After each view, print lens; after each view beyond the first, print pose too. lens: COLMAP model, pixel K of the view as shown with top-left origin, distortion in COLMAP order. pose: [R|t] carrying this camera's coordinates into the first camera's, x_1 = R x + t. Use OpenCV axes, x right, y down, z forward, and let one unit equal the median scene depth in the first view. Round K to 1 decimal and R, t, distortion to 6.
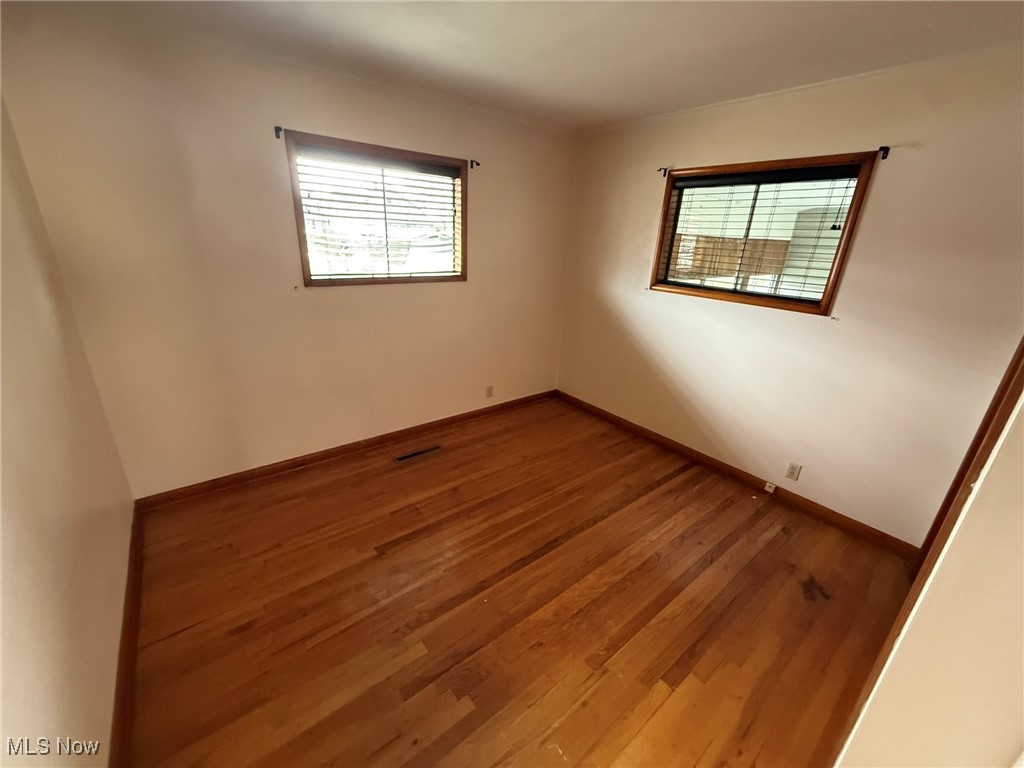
lens RADIAL K [[406.7, 0, 511.9], [0, 406.7, 381.1], [0, 0, 1]] dist [-0.000550, -0.000465]
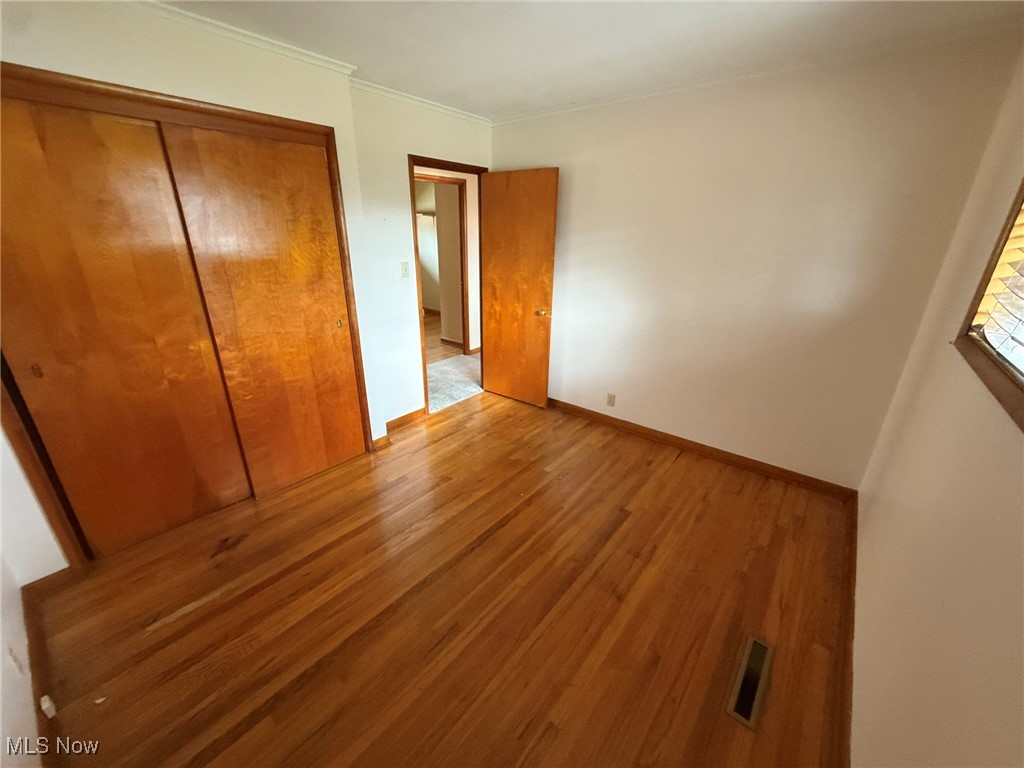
lens RADIAL K [[406.7, 0, 514.2], [0, 406.7, 381.7], [0, 0, 1]] dist [-0.000550, -0.000465]
pose [[-0.974113, 0.024308, -0.224751, 0.204175], [-0.127773, 0.760956, 0.636097, -0.487054], [0.186488, 0.648347, -0.738152, 1.379263]]
